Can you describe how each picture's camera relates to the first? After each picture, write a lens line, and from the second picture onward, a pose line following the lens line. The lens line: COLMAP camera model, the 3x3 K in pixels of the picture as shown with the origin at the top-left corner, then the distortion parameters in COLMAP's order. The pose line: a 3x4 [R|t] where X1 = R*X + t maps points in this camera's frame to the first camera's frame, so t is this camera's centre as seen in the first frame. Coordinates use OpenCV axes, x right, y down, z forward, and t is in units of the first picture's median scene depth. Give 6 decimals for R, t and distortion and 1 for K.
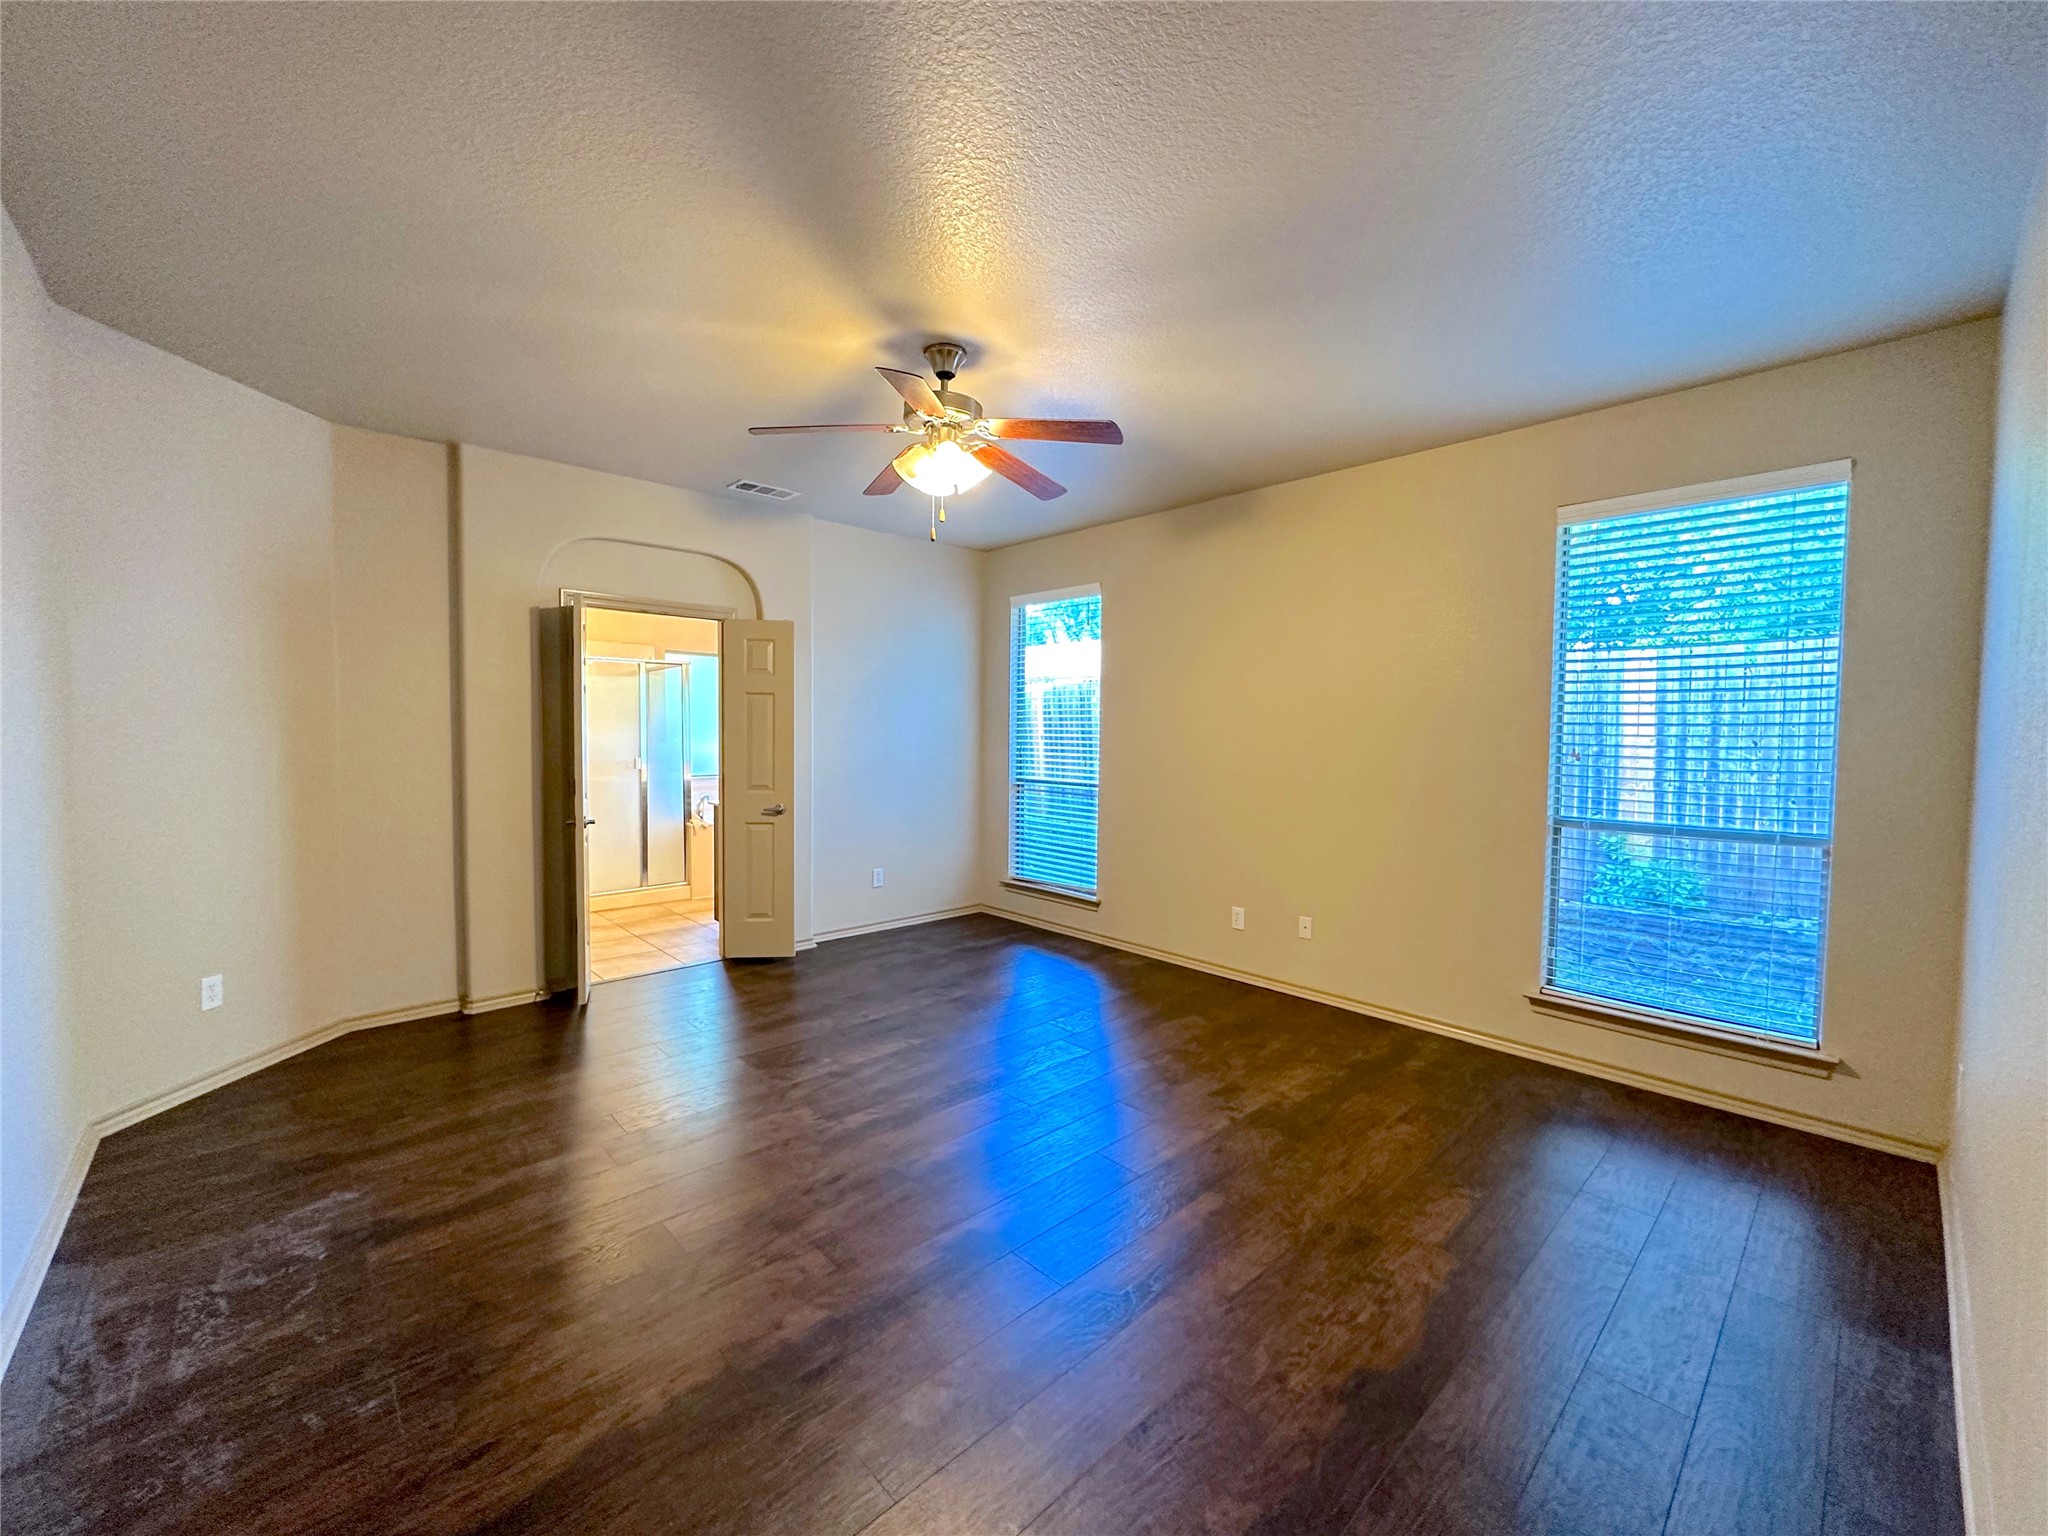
lens RADIAL K [[818.4, 0, 1022.7], [0, 818.4, 763.3], [0, 0, 1]] dist [-0.001383, -0.000153]
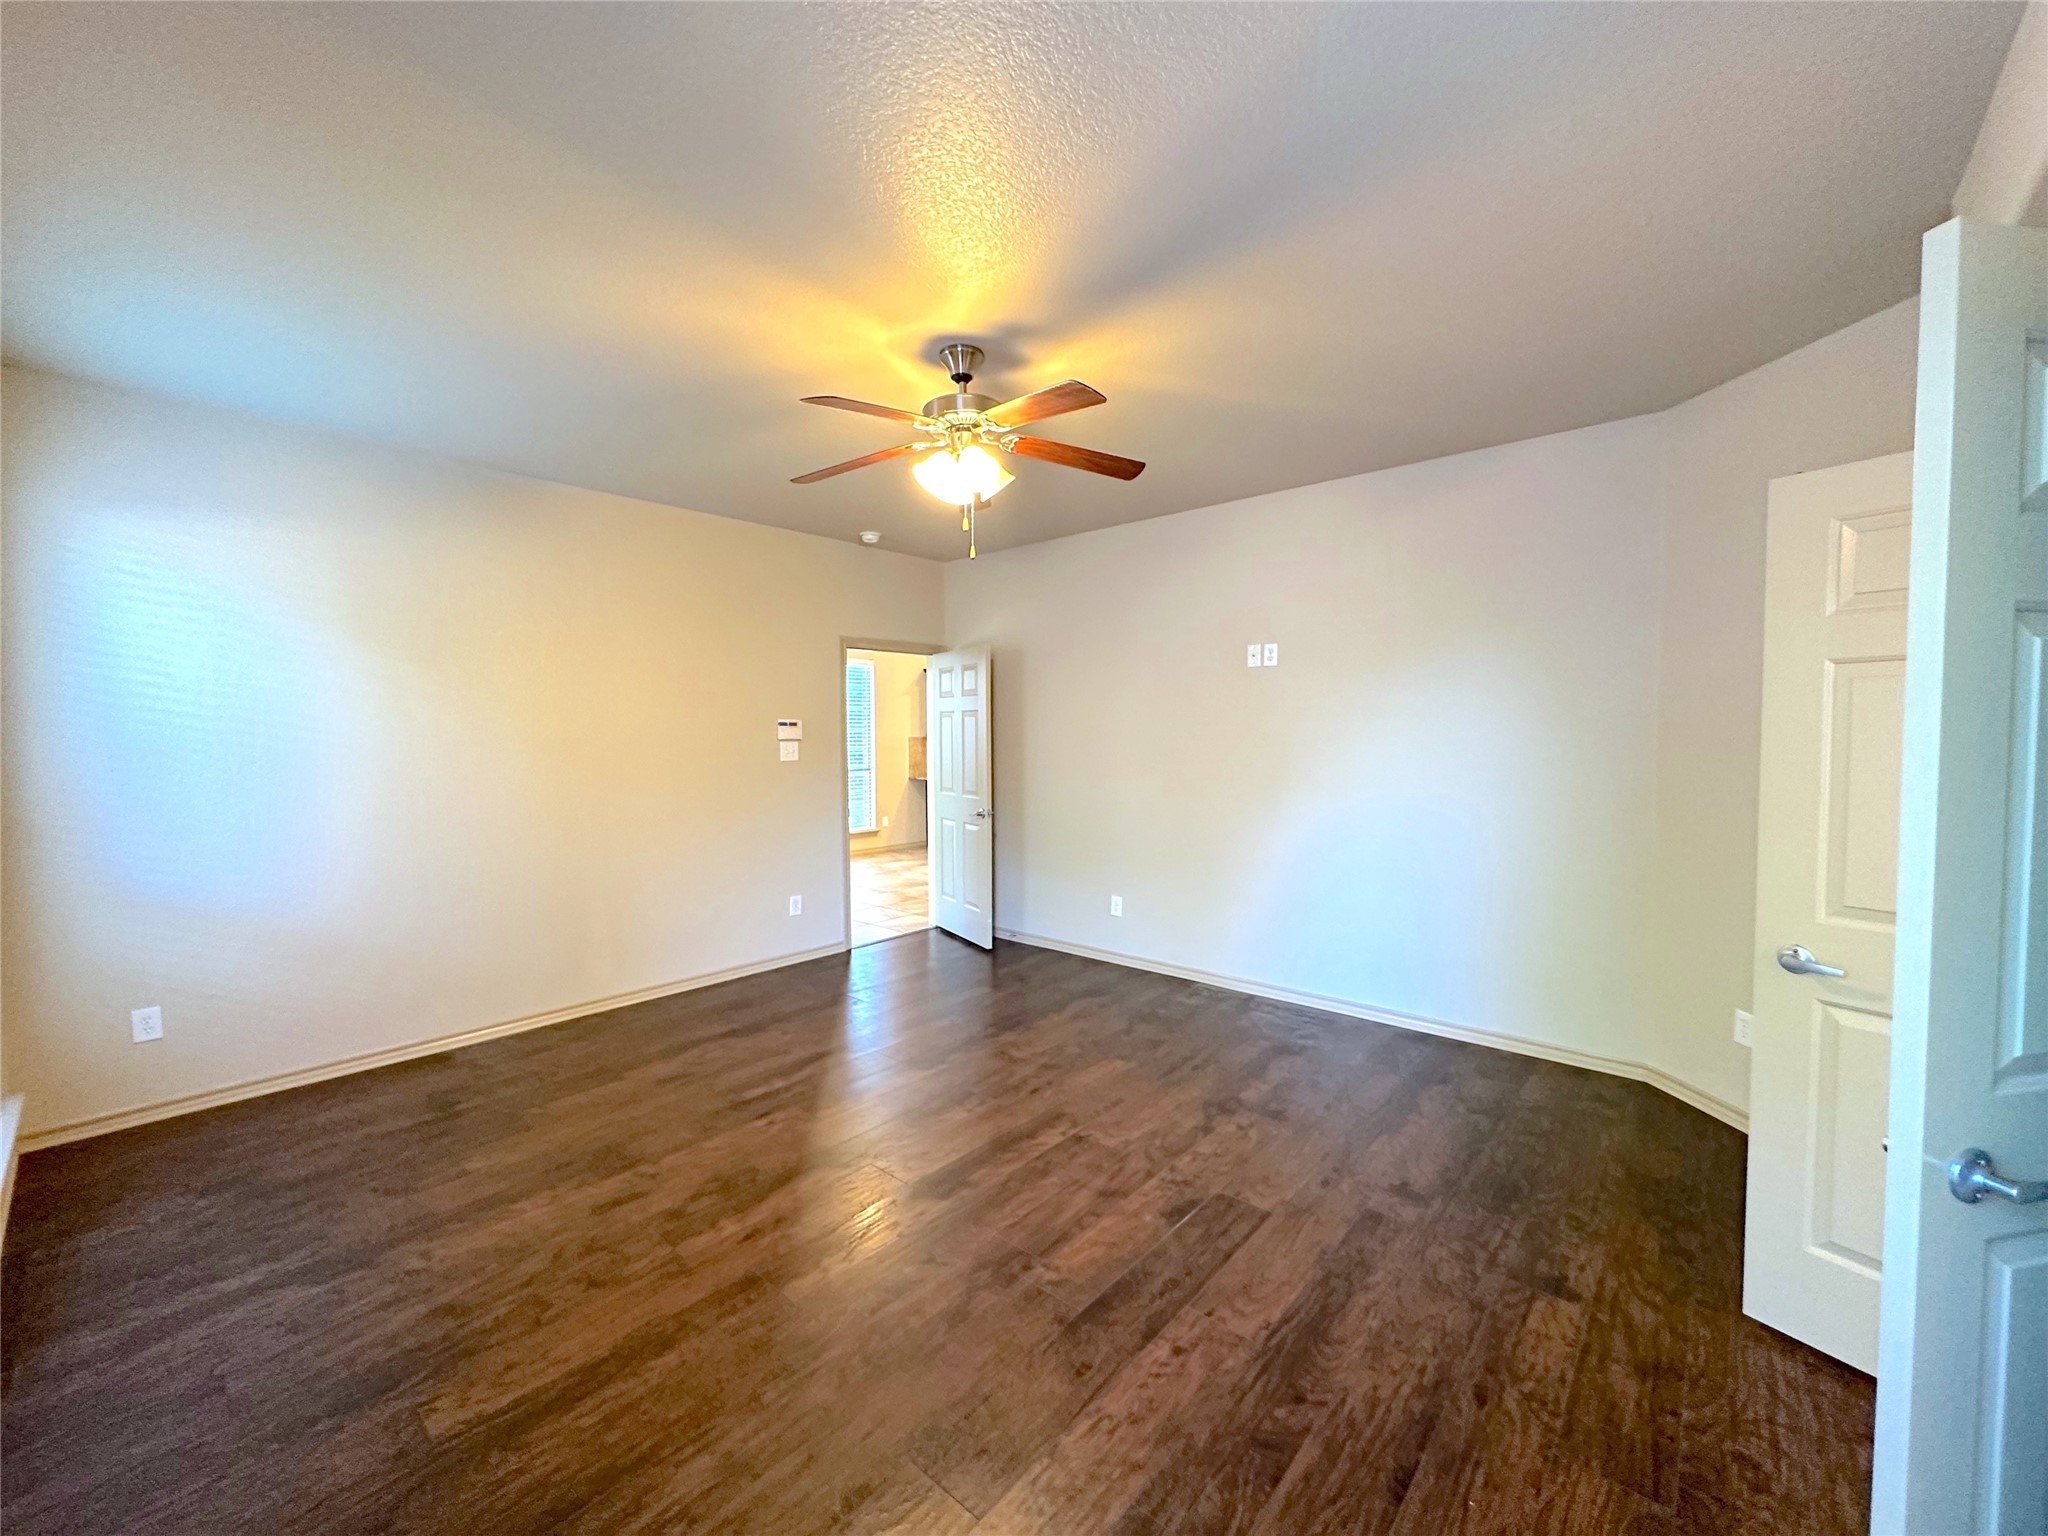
lens RADIAL K [[817.8, 0, 1024.0], [0, 817.8, 768.0], [0, 0, 1]] dist [-0.002042, -0.000177]
pose [[-0.995557, 0.000214, -0.094156, -0.075447], [-0.008050, 0.996143, 0.087376, -0.102826], [0.093812, 0.087746, -0.991716, 1.936253]]
